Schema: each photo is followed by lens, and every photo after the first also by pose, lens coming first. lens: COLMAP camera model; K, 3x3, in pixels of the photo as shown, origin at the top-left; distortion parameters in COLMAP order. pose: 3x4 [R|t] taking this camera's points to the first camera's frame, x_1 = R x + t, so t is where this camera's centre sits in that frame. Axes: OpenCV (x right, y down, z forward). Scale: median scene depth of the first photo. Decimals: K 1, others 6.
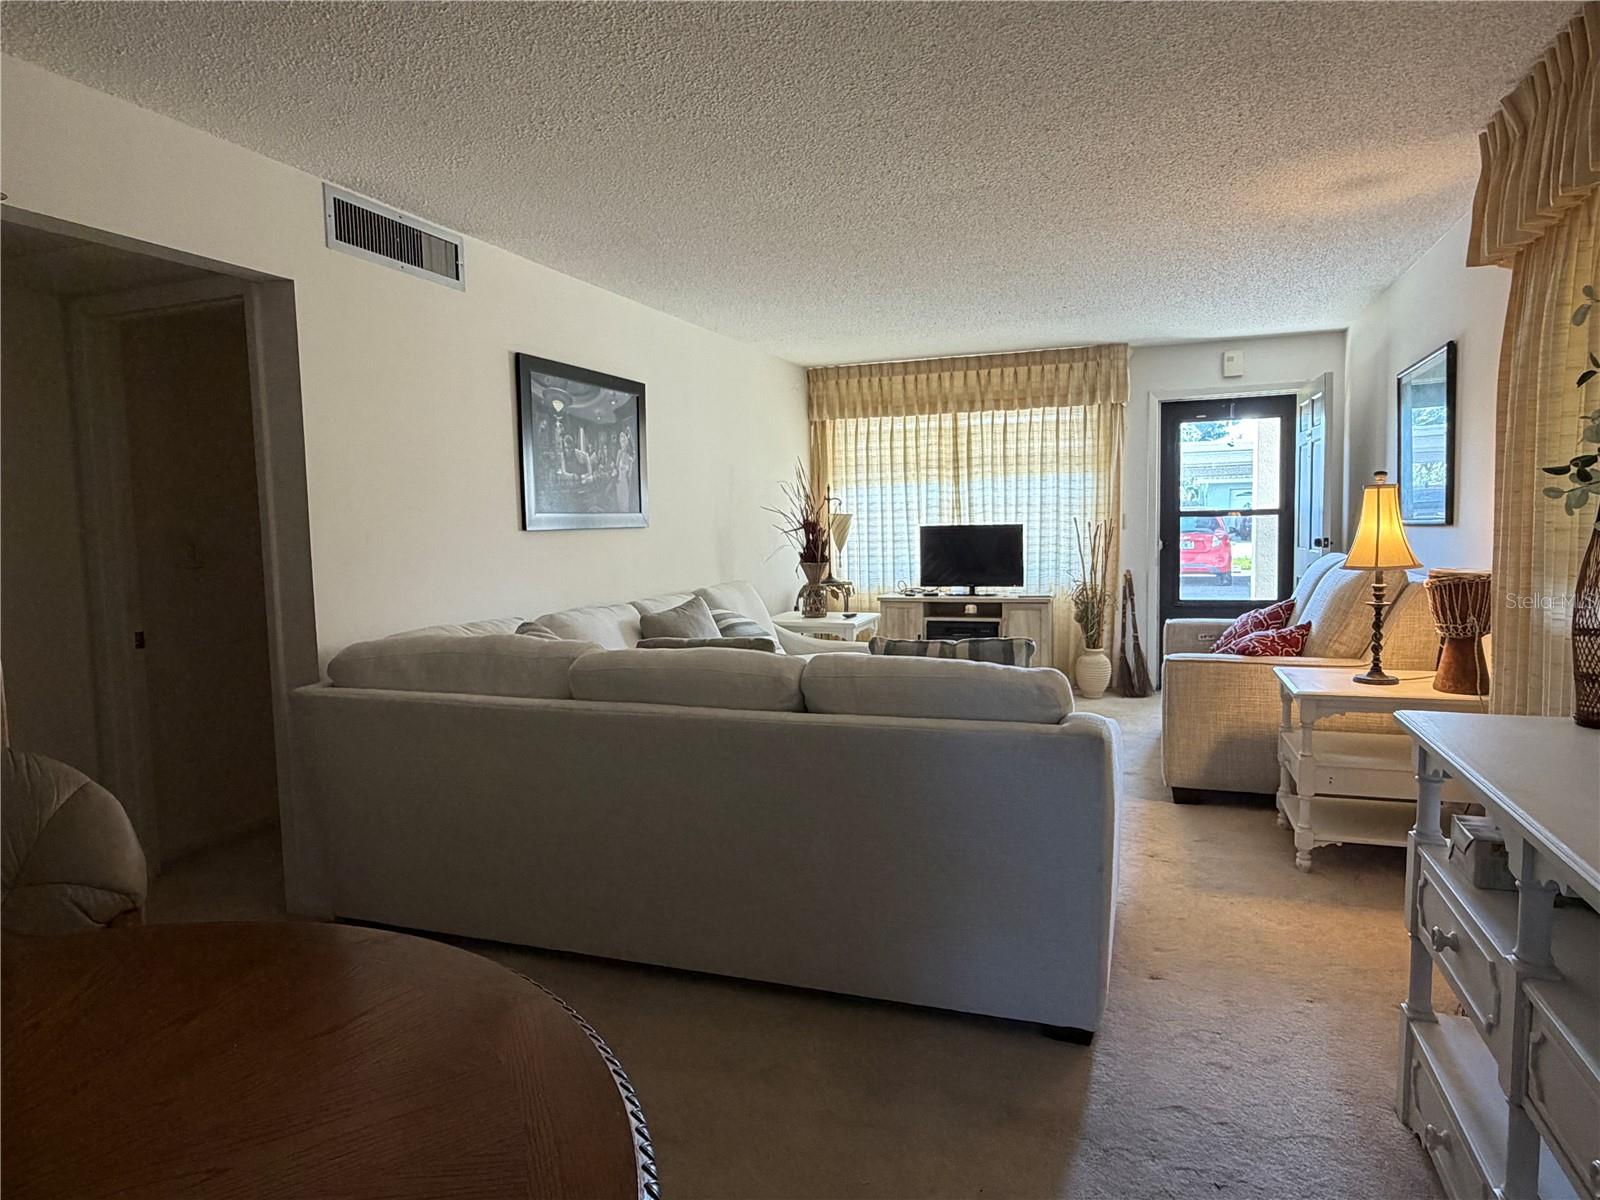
lens RADIAL K [[978.0, 0, 799.7], [0, 978.0, 600.5], [0, 0, 1]] dist [-0.000125, -0.000245]
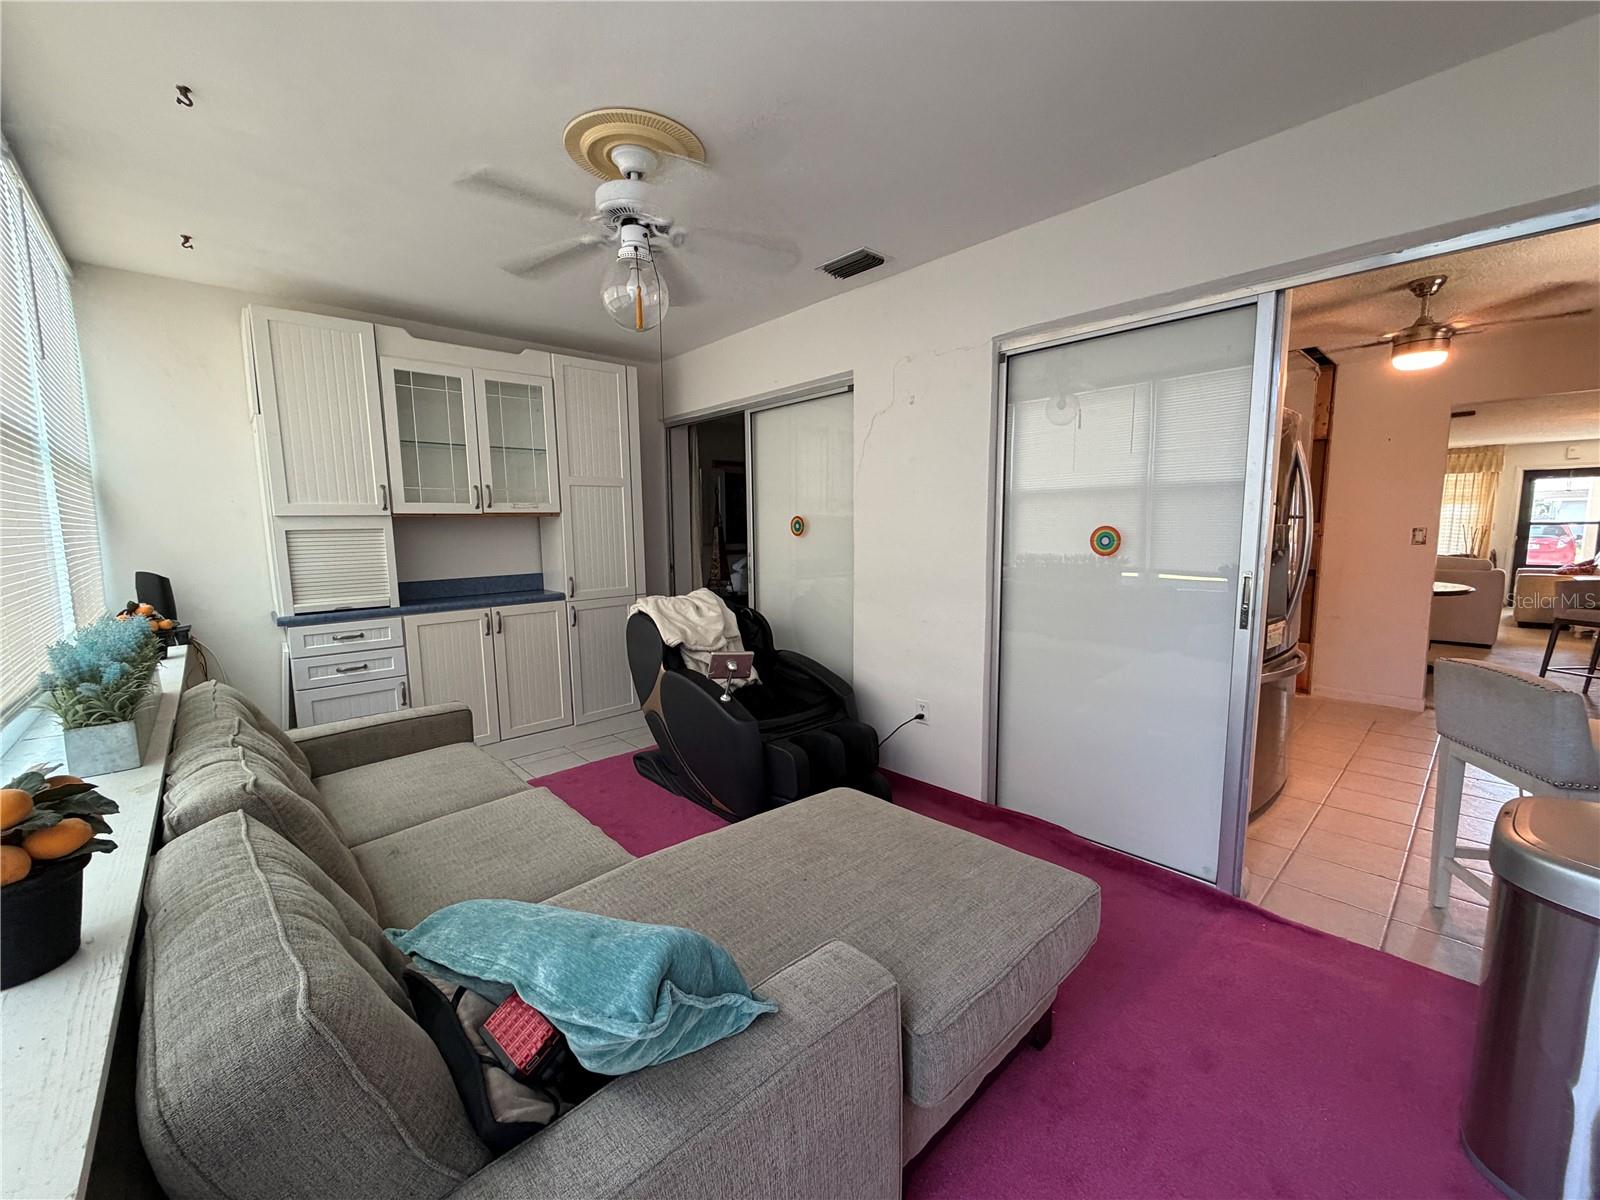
lens RADIAL K [[640.1, 0, 801.3], [0, 640.1, 602.2], [0, 0, 1]] dist [-0.000692, 0.000066]
pose [[0.889570, 0.067381, -0.451801, -0.511722], [-0.049239, 0.997442, 0.051808, 0.118301], [0.454137, -0.023841, 0.890613, -1.290286]]
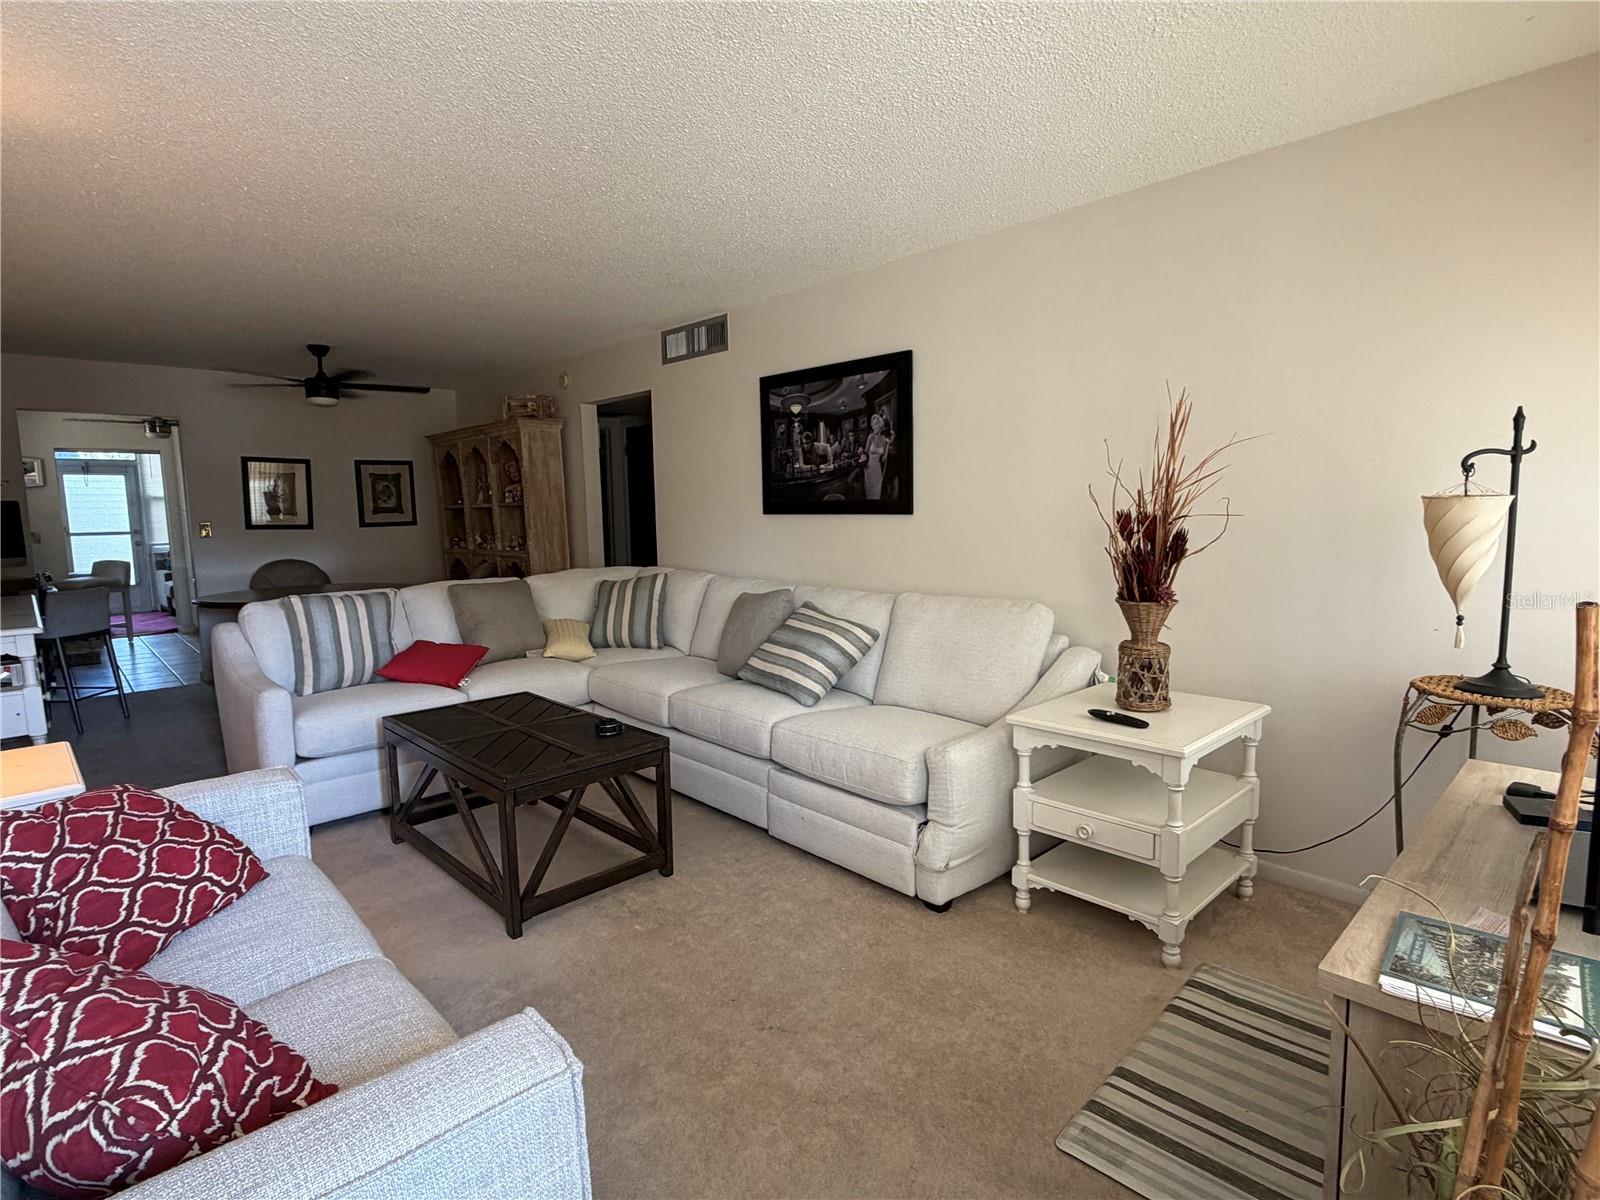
lens RADIAL K [[793.9, 0, 800.9], [0, 793.9, 592.5], [0, 0, 1]] dist [-0.000613, -0.000007]
pose [[-0.456486, 0.130637, -0.880088, 0.560389], [-0.051129, 0.983676, 0.172533, -0.132485], [0.888260, 0.123757, -0.442355, 1.312310]]
